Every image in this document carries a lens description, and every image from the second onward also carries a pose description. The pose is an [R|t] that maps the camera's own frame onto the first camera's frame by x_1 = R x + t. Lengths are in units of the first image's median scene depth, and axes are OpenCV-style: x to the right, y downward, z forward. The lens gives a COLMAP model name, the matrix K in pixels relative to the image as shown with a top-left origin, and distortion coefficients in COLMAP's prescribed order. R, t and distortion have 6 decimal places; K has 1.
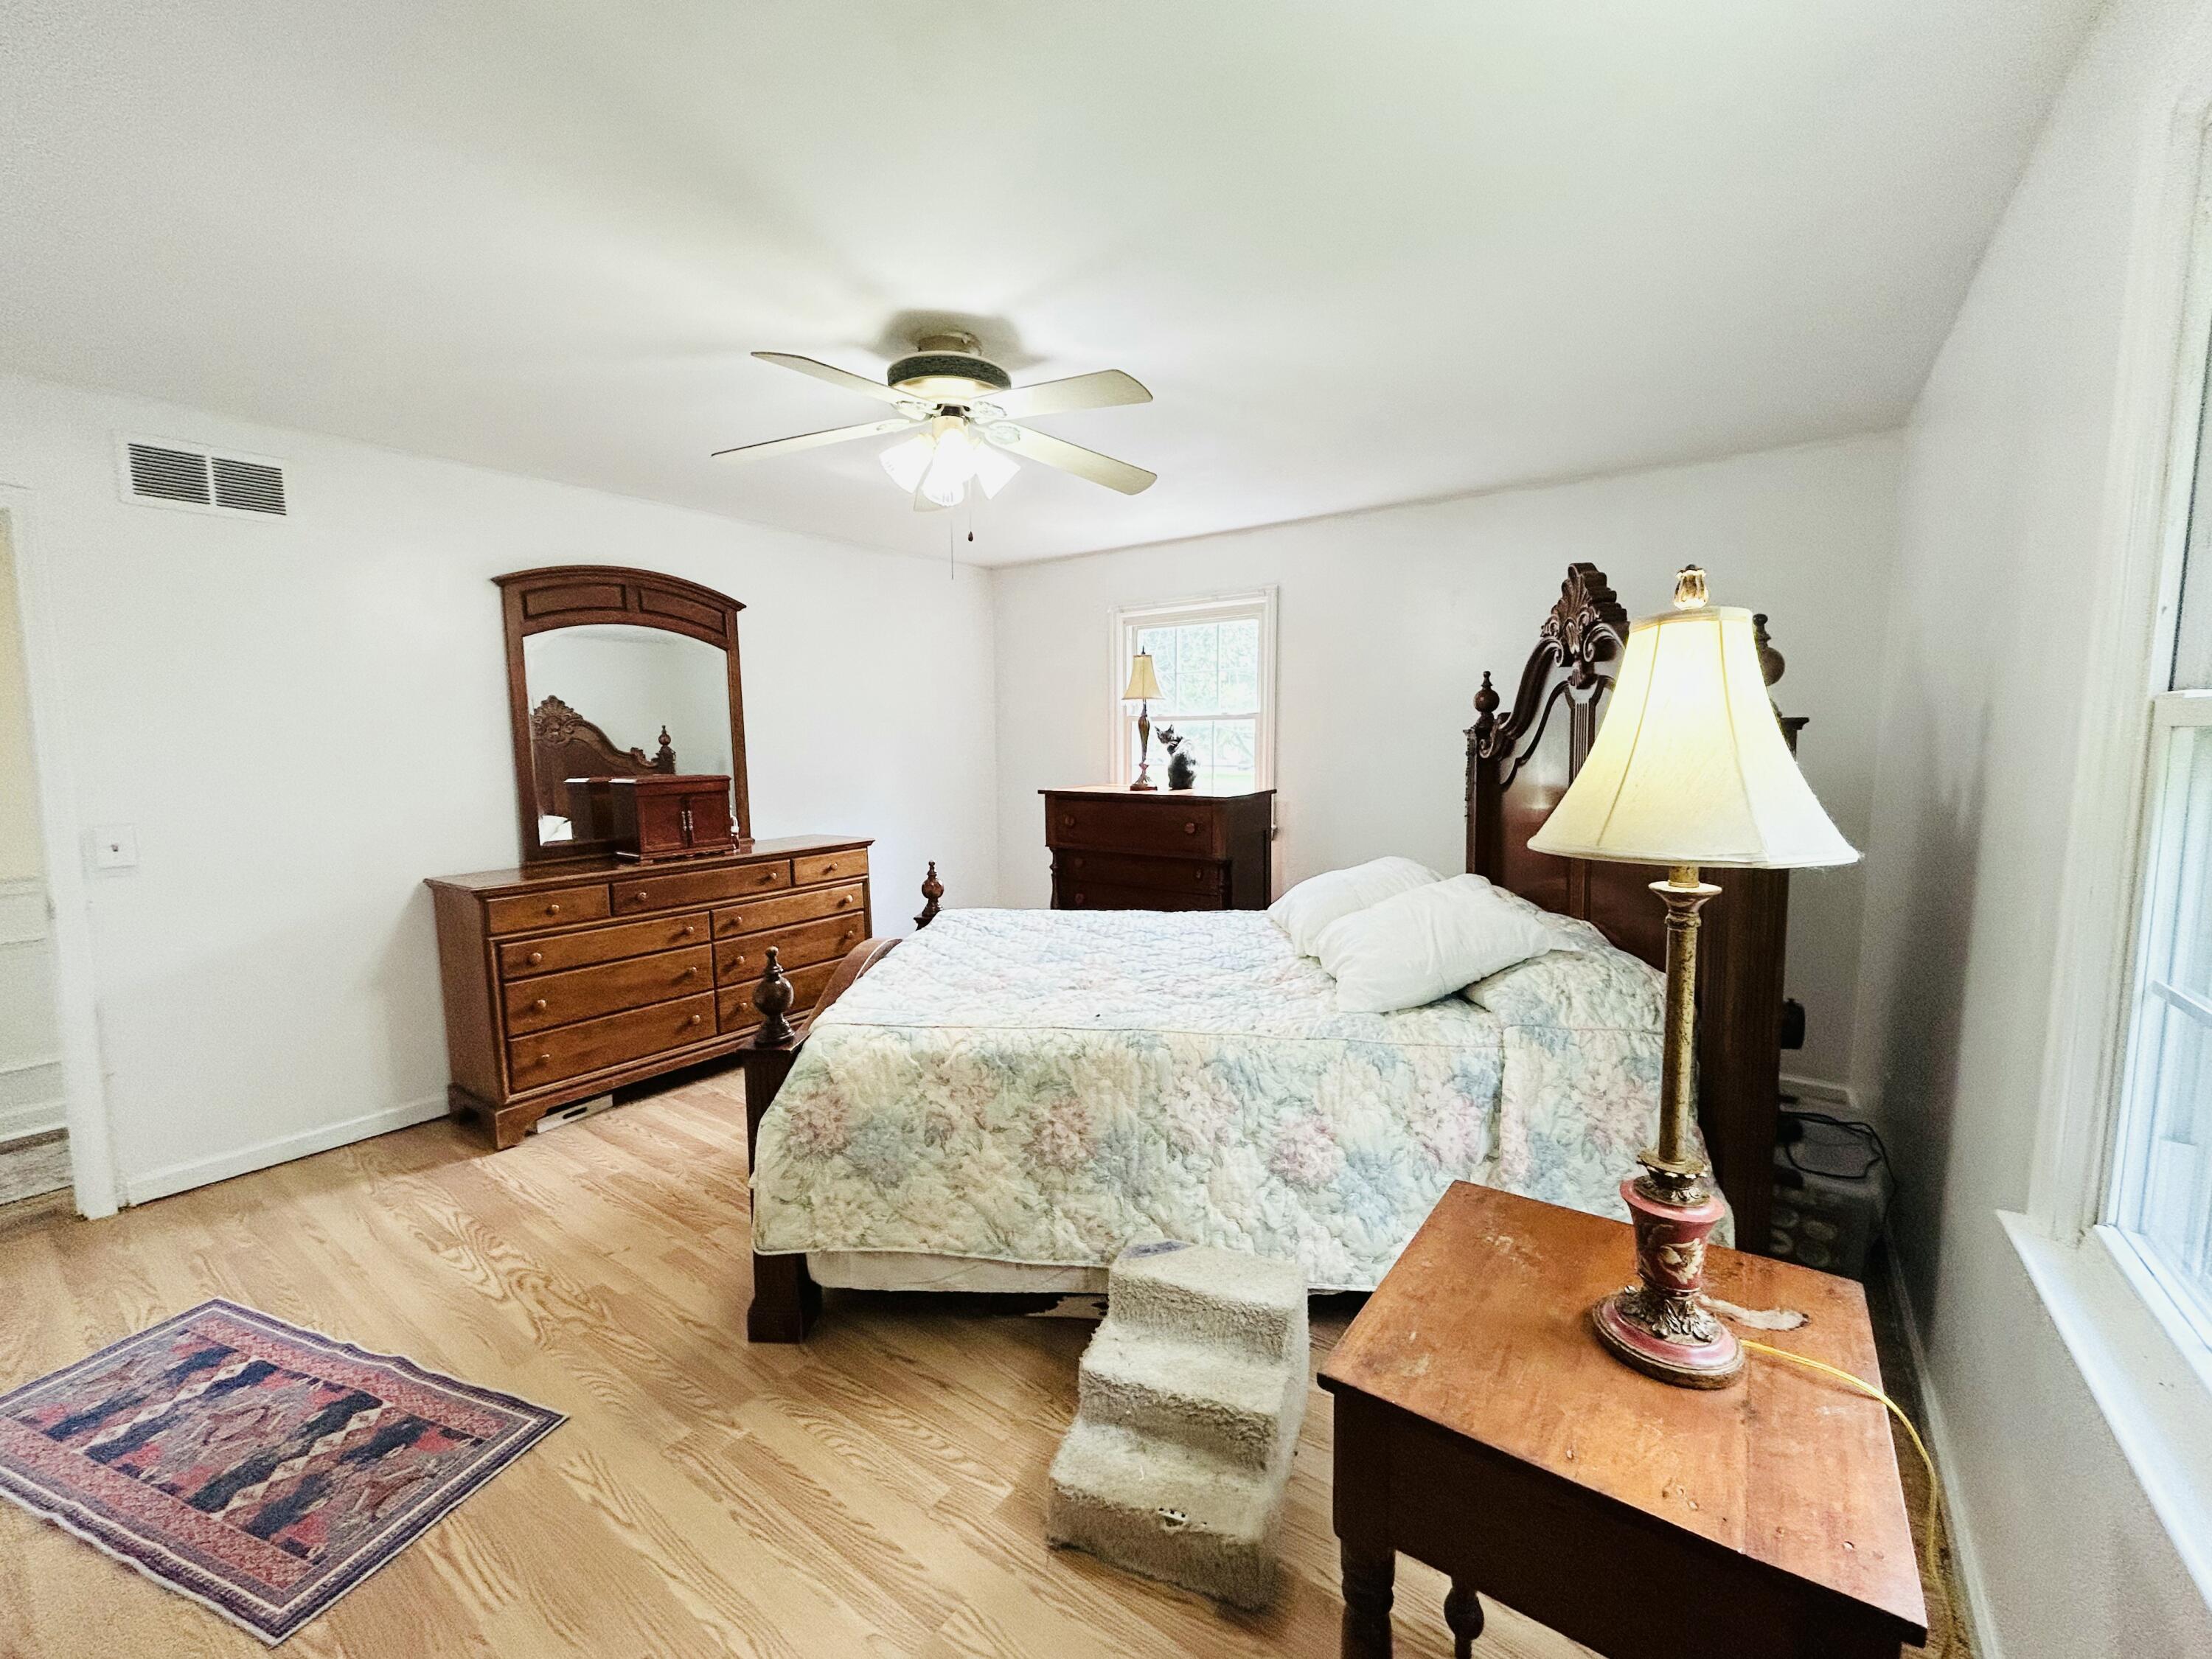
lens RADIAL K [[886.9, 0, 1112.0], [0, 886.9, 839.0], [0, 0, 1]] dist [0.000859, 0.001102]
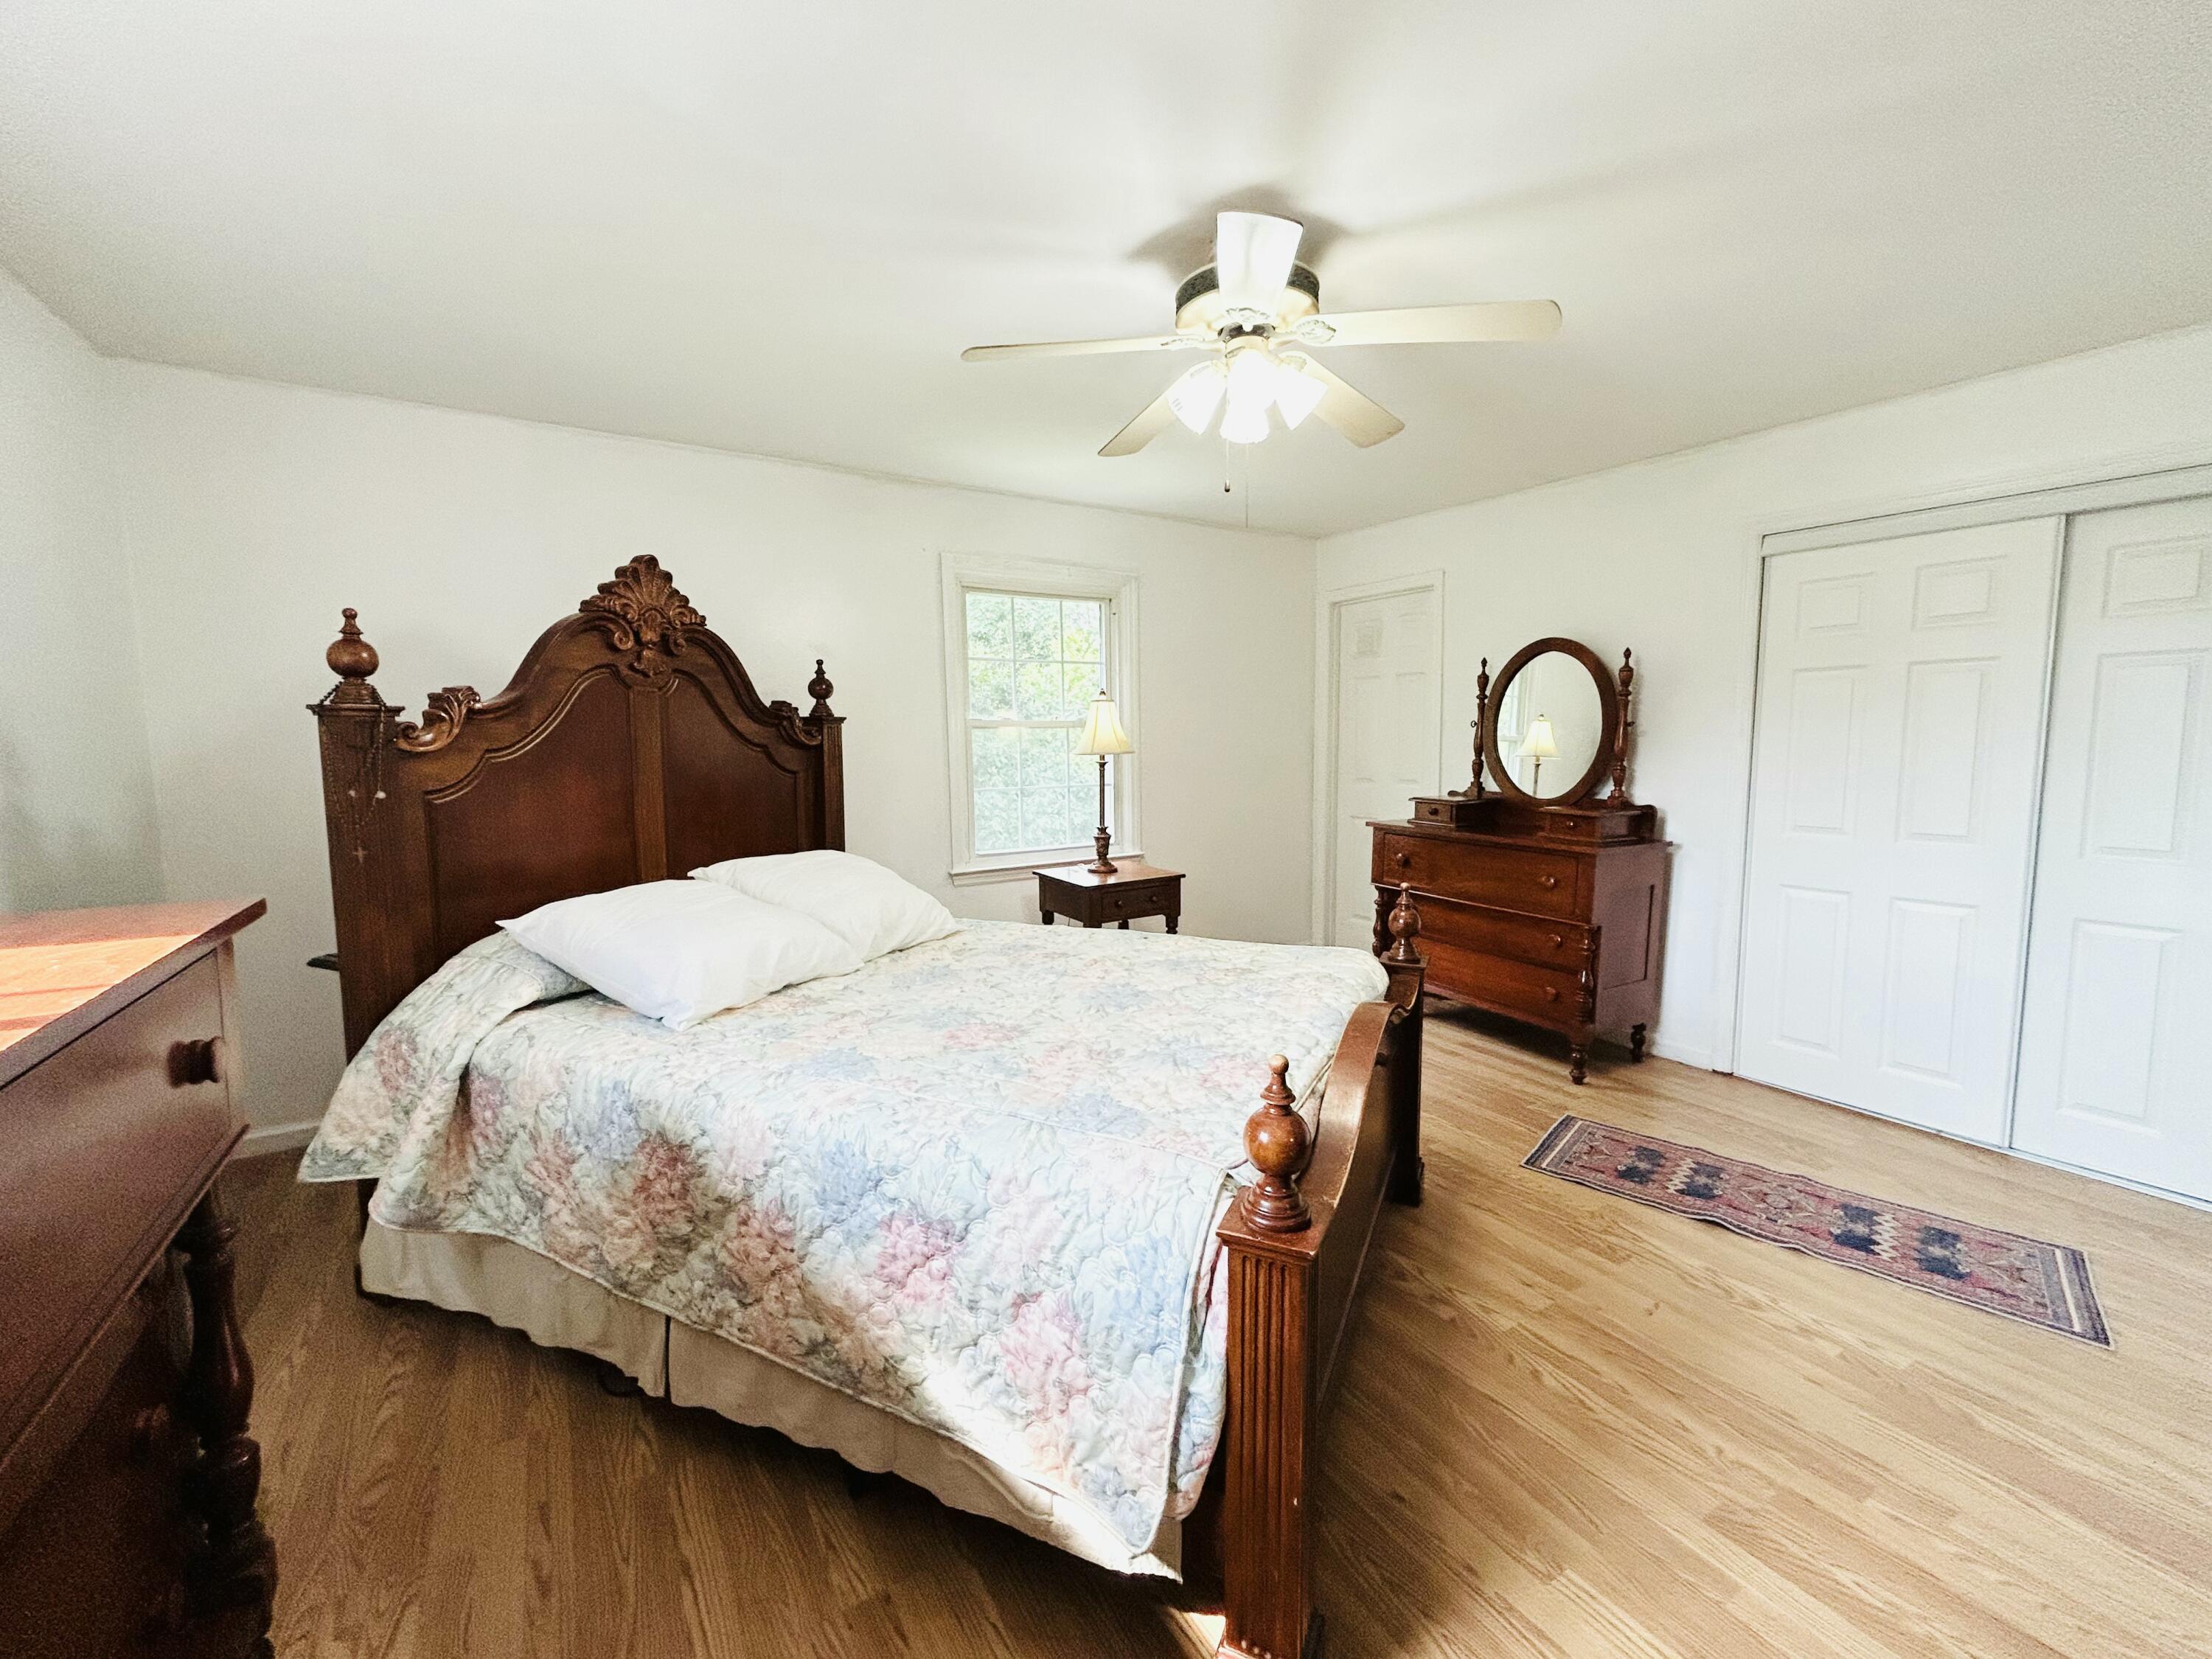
lens RADIAL K [[886.9, 0, 1098.7], [0, 886.9, 827.5], [0, 0, 1]] dist [0.000859, 0.001102]
pose [[-0.924136, -0.024838, 0.381256, -0.502337], [0.056111, 0.978241, 0.199739, -0.240999], [-0.377922, 0.205979, -0.902634, 2.455783]]
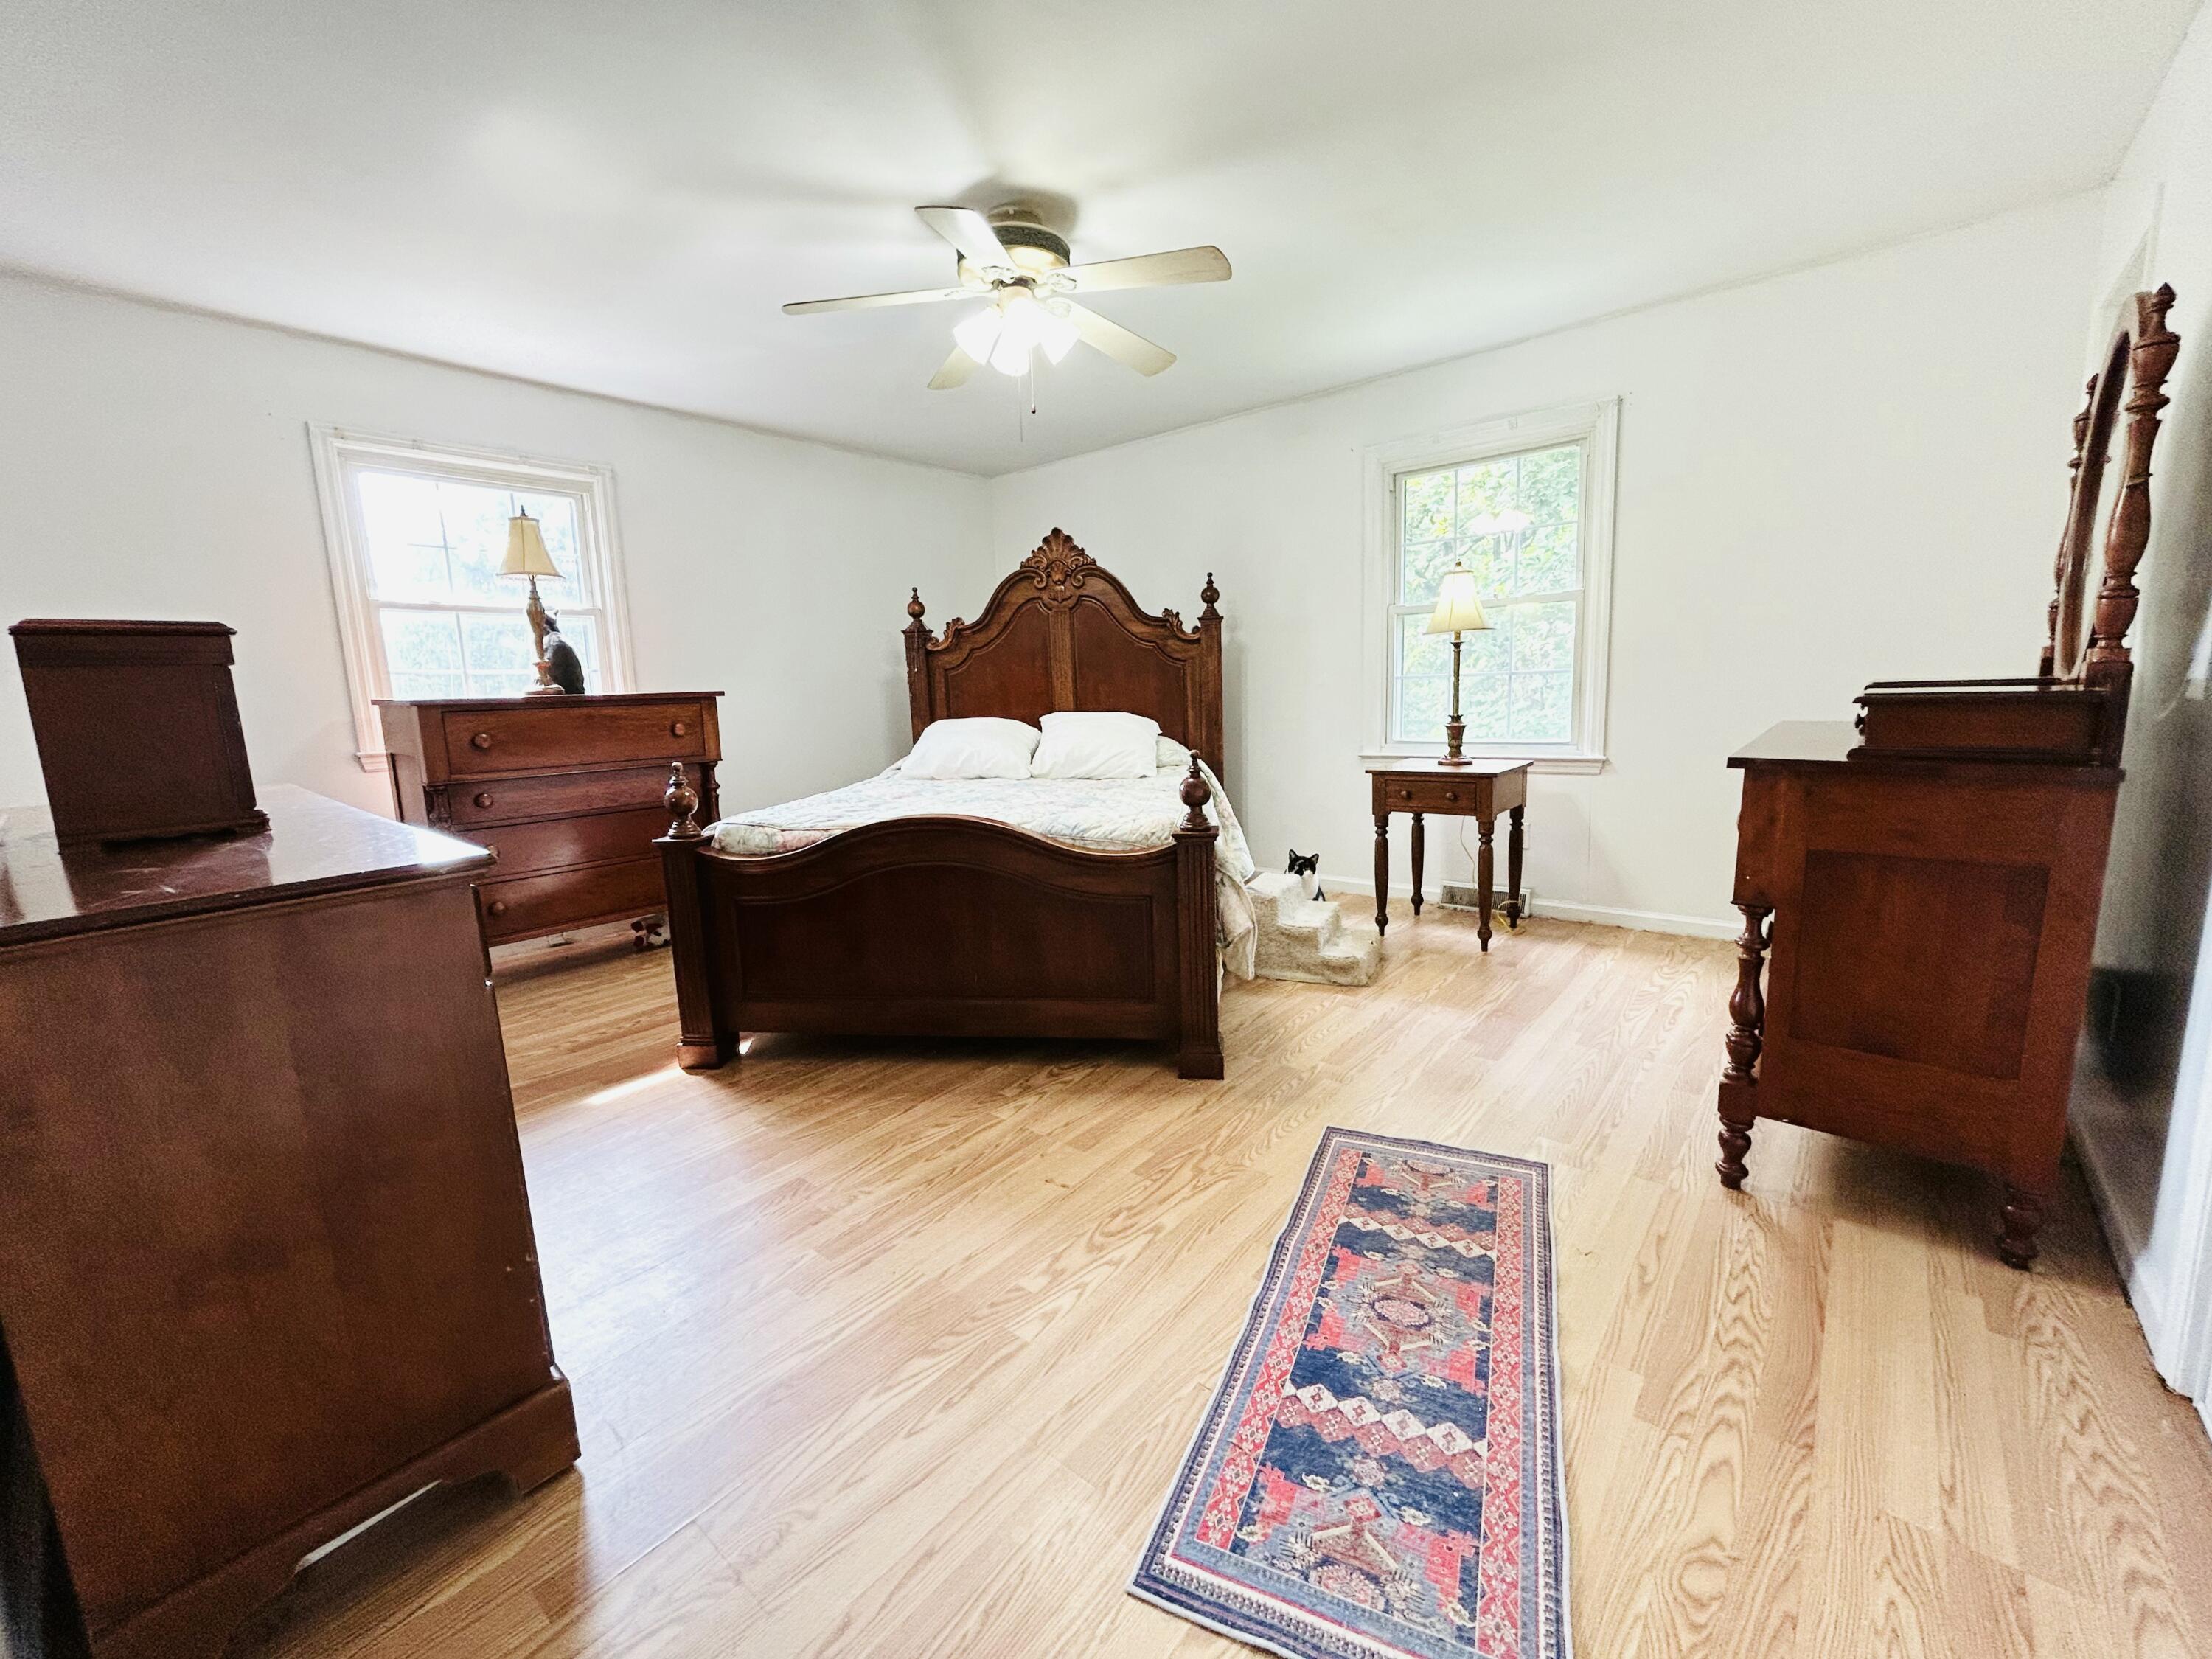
lens RADIAL K [[886.9, 0, 1104.2], [0, 886.9, 823.7], [0, 0, 1]] dist [0.000859, 0.001102]
pose [[0.082210, -0.146354, 0.985810, -1.713939], [0.144260, 0.980489, 0.133534, 0.051414], [-0.986119, 0.131235, 0.101719, 1.097505]]
